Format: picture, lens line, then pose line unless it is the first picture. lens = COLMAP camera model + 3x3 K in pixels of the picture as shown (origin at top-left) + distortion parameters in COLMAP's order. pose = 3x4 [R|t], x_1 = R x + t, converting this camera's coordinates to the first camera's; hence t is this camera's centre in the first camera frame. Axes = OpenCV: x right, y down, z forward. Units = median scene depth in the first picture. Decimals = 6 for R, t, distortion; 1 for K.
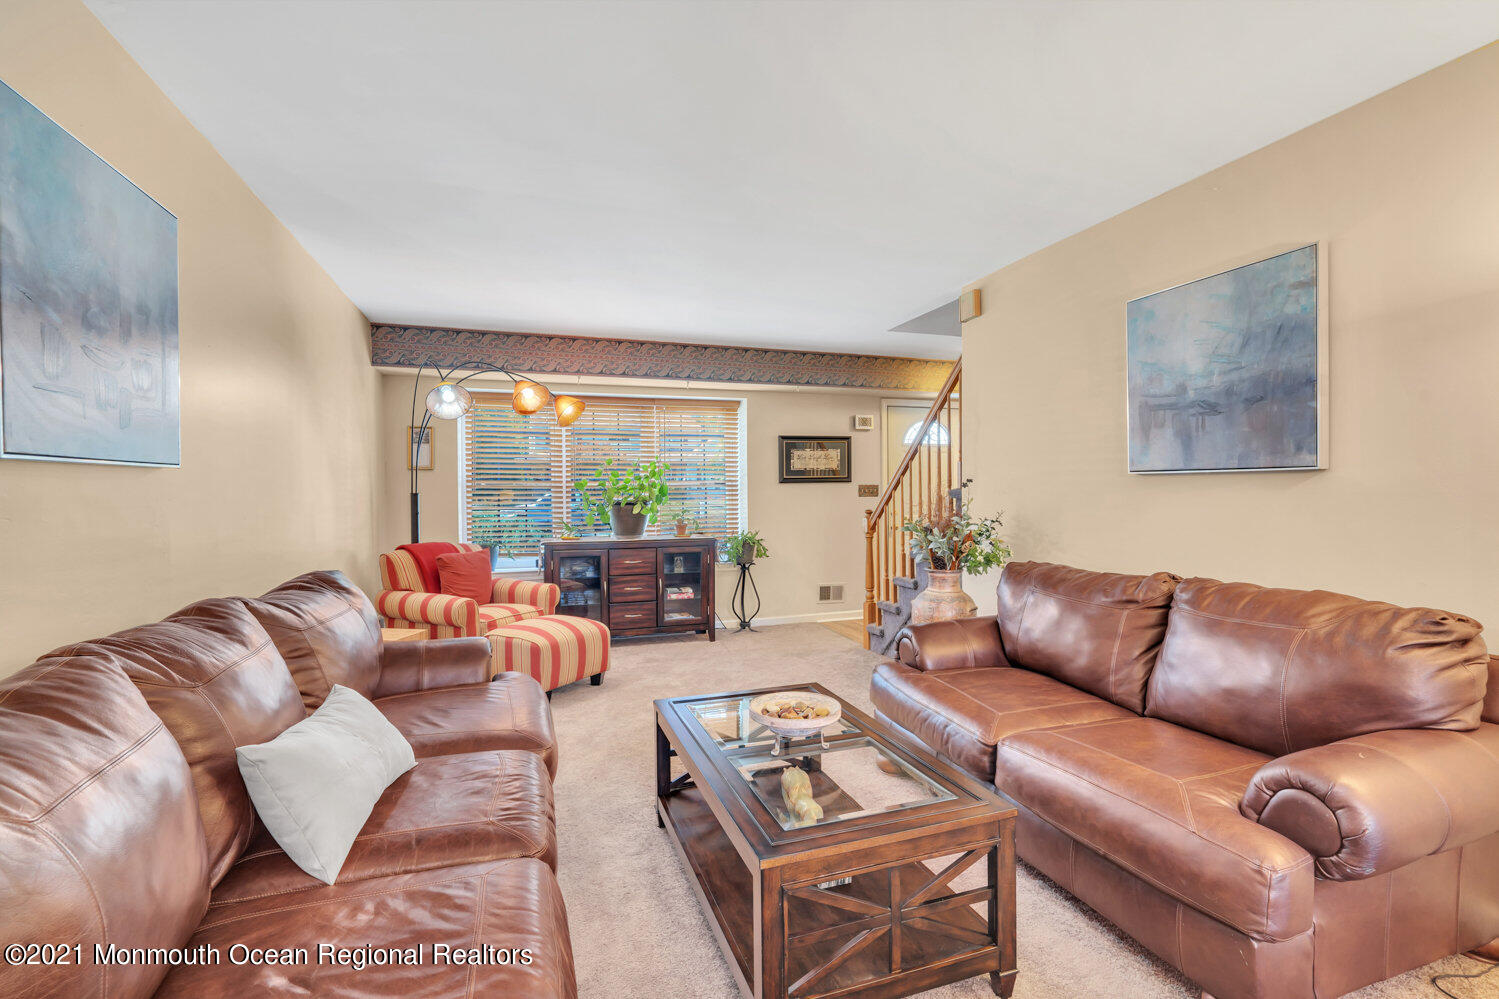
lens RADIAL K [[675.9, 0, 748.1], [0, 675.9, 497.1], [0, 0, 1]] dist [-0.012515, 0.005807]
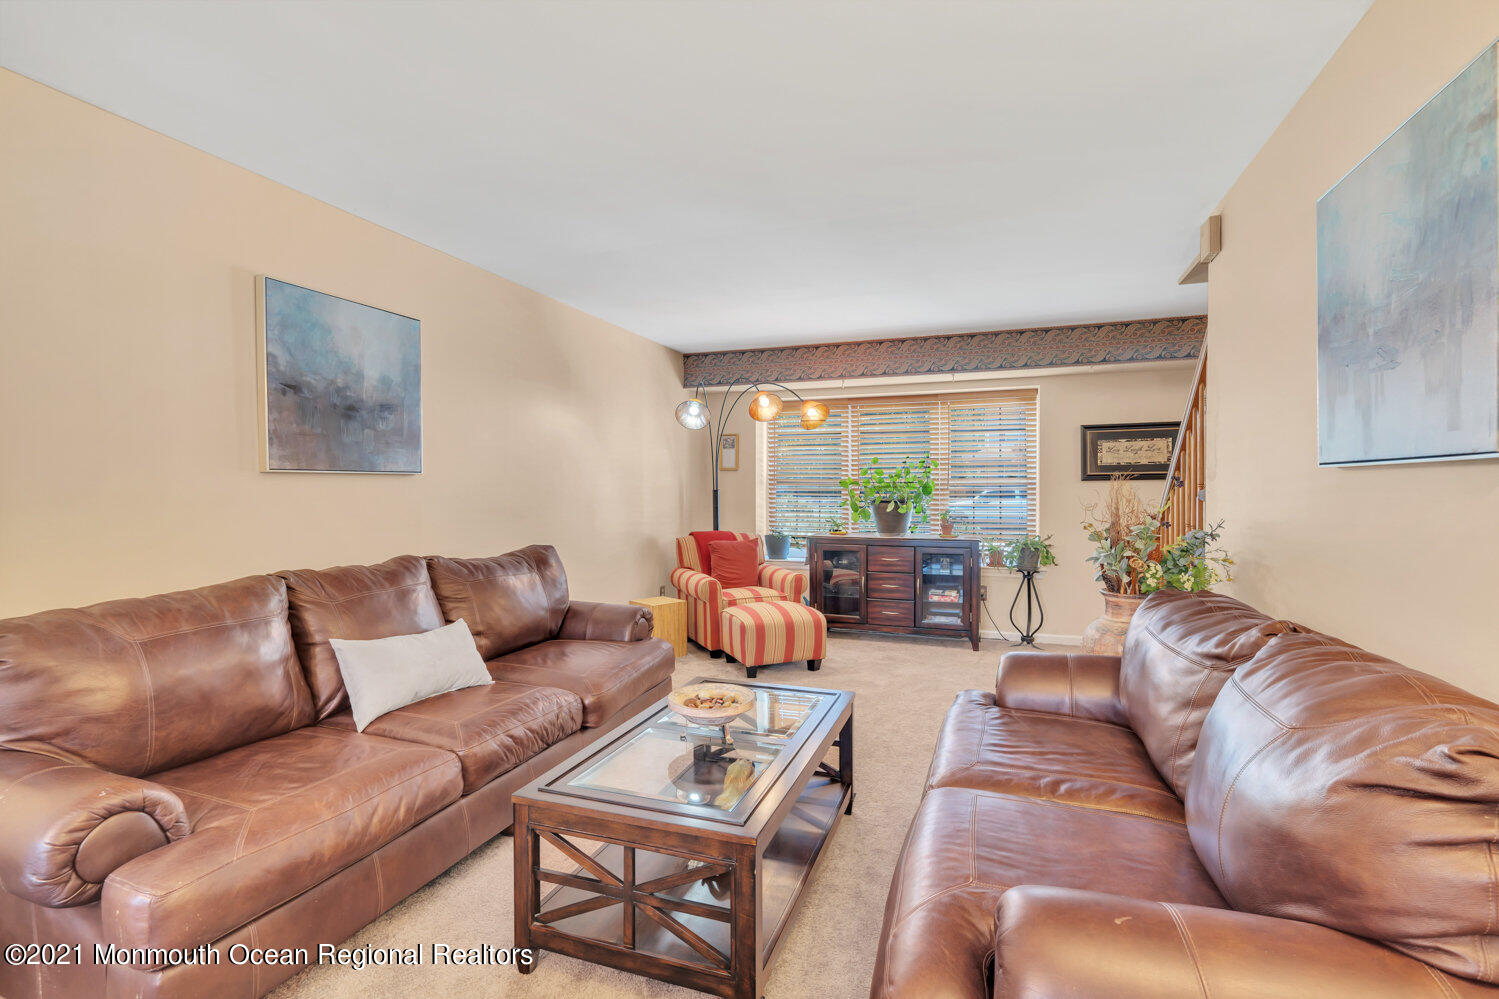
lens RADIAL K [[675.9, 0, 754.2], [0, 675.9, 497.7], [0, 0, 1]] dist [-0.012515, 0.005807]
pose [[0.782266, 0.013523, -0.622798, 0.297759], [-0.009917, 0.999908, 0.009256, -0.003434], [0.622866, -0.001065, 0.782328, 0.085755]]
